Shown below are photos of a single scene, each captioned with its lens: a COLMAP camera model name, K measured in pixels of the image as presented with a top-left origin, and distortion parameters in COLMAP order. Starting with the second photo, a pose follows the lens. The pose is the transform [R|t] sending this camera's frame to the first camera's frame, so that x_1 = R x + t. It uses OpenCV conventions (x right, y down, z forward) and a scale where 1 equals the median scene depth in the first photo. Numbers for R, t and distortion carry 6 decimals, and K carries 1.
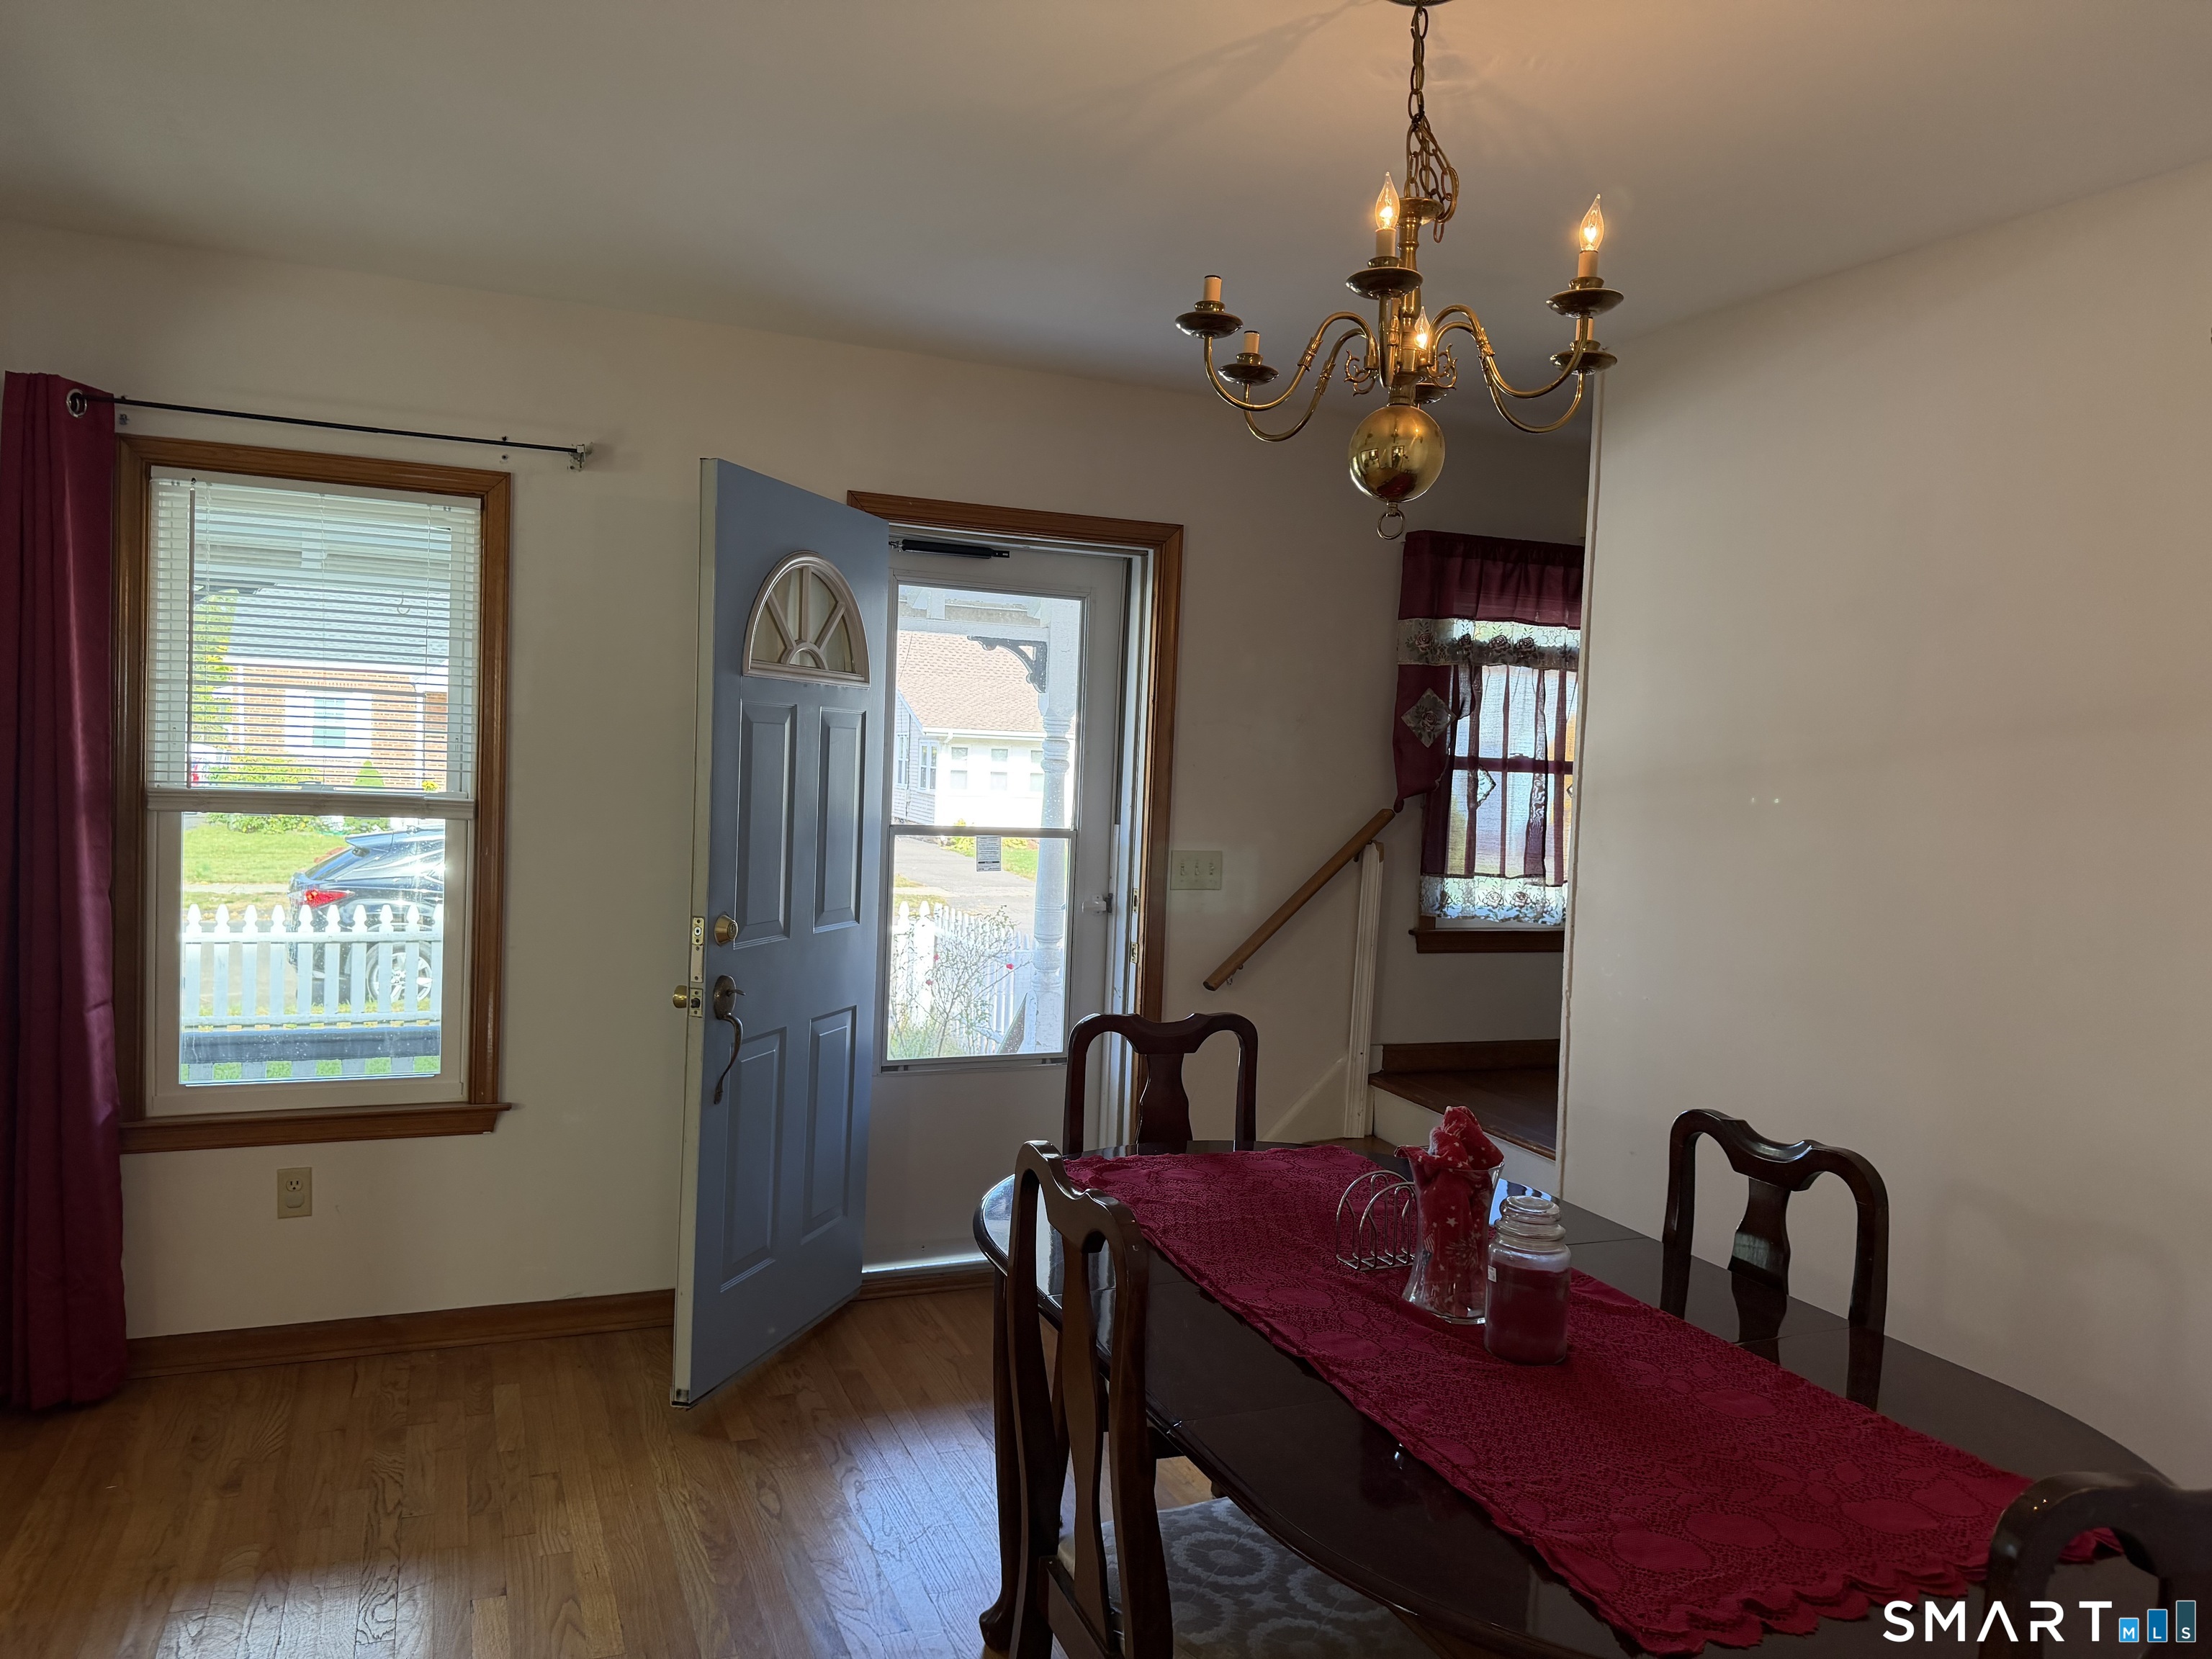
lens RADIAL K [[1553.7, 0, 1106.0], [0, 1553.7, 829.5], [0, 0, 1]] dist [0.073970, -0.082780]
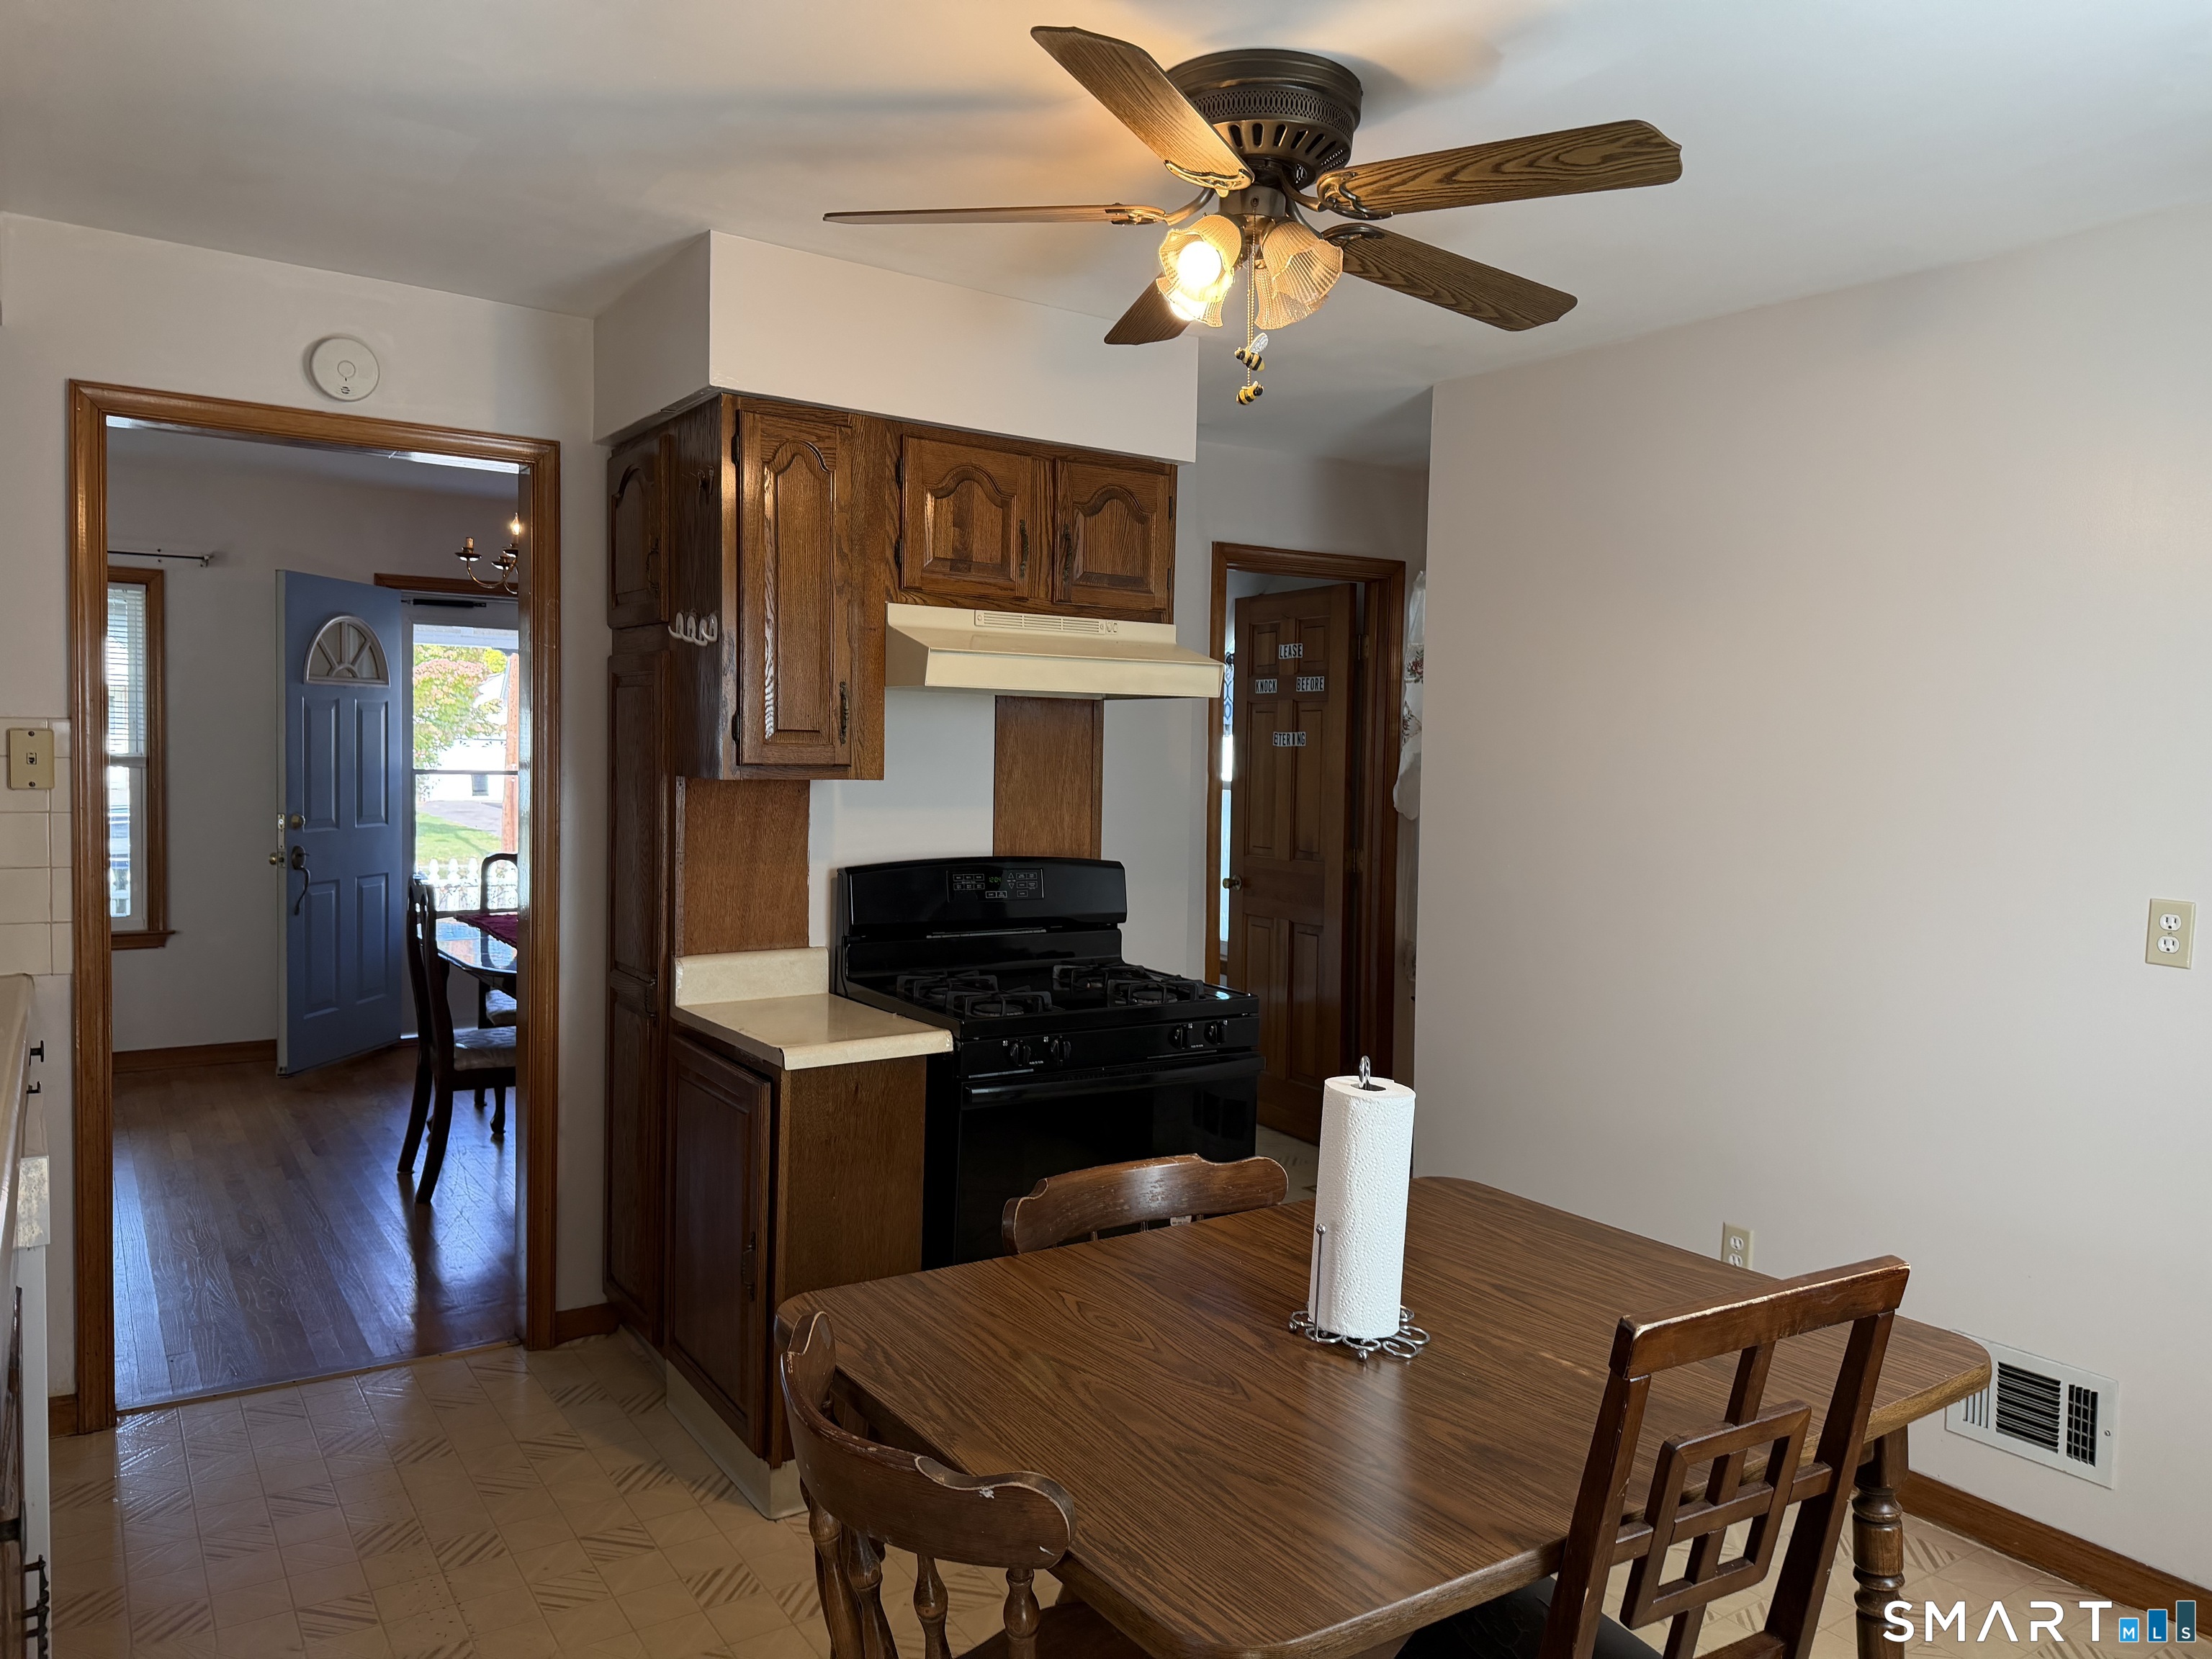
lens RADIAL K [[1542.1, 0, 1106.0], [0, 1542.1, 829.5], [0, 0, 1]] dist [0.004888, -0.022298]
pose [[0.980529, -0.027294, 0.194469, 0.315387], [0.024103, 0.999534, 0.018754, 0.058311], [-0.194890, -0.013701, 0.980729, -0.907206]]
